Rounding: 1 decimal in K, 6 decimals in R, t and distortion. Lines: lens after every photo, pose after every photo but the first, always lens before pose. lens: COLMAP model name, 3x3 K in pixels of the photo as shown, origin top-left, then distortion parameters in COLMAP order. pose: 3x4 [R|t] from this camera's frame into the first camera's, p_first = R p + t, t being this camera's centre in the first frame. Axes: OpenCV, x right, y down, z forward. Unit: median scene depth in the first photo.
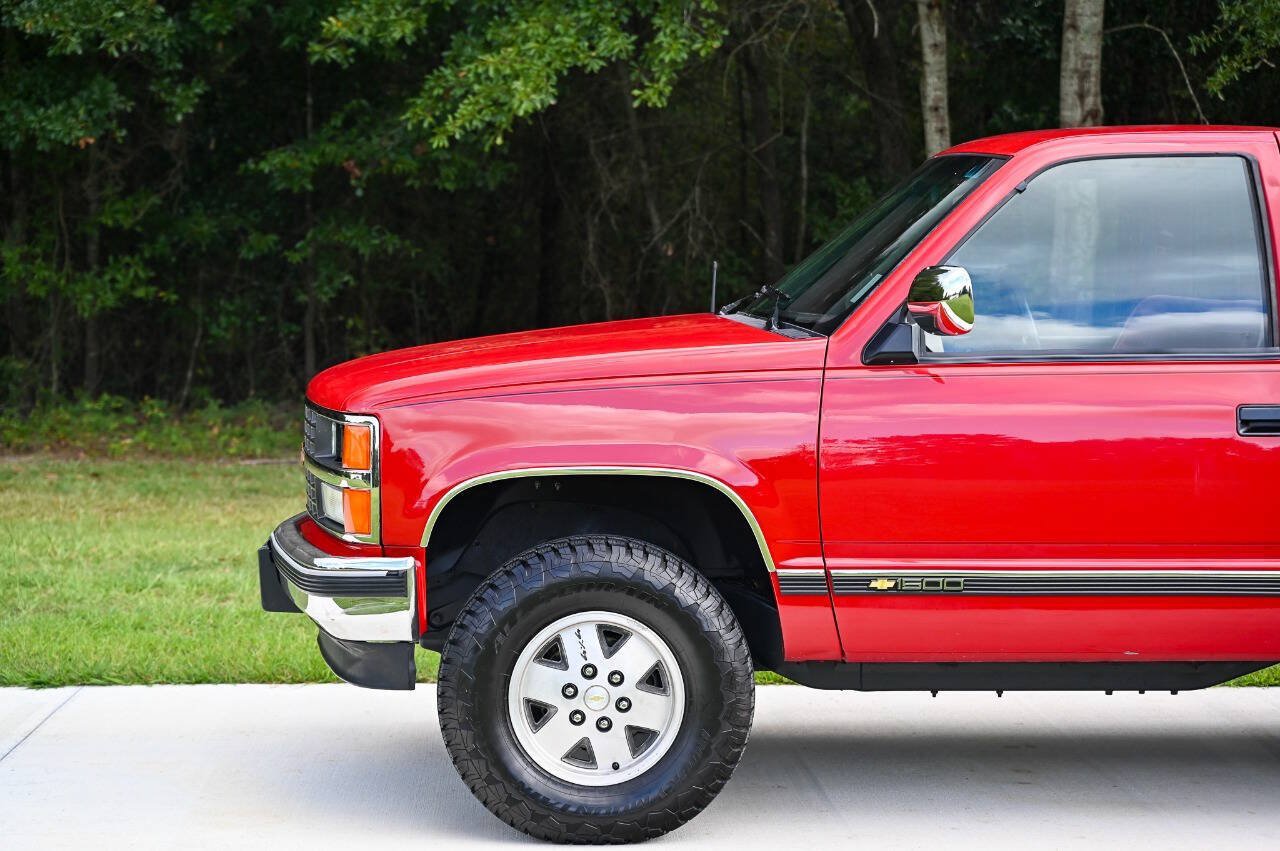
lens RADIAL K [[2719.6, 0, 626.6], [0, 2719.6, 407.0], [0, 0, 1]] dist [-0.009743, -0.128305]
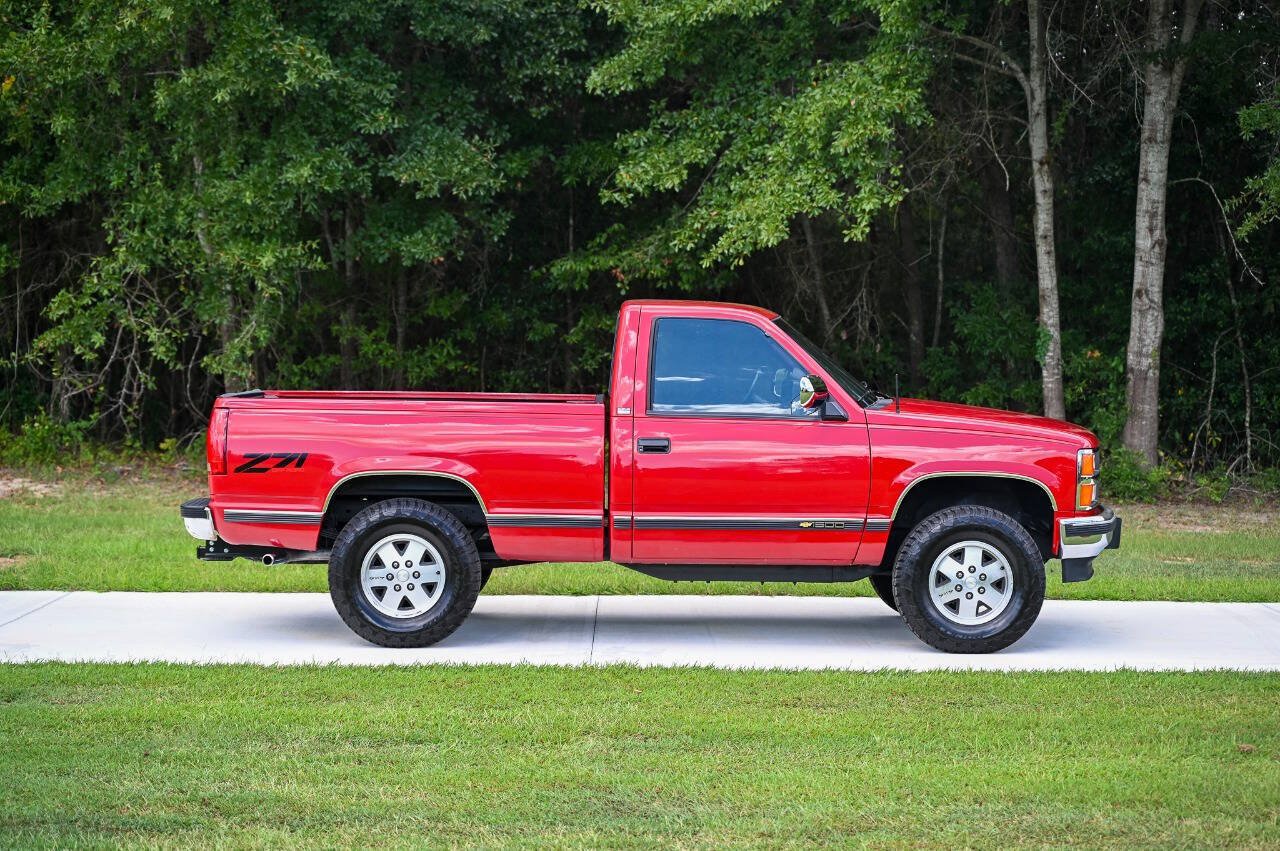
lens RADIAL K [[2719.6, 0, 626.6], [0, 2719.6, 407.0], [0, 0, 1]] dist [-0.009743, -0.128305]
pose [[0.999723, 0.007104, -0.022426, -0.068953], [-0.007575, 0.999751, -0.021000, 0.007274], [0.022271, 0.021165, 0.999528, -0.392688]]
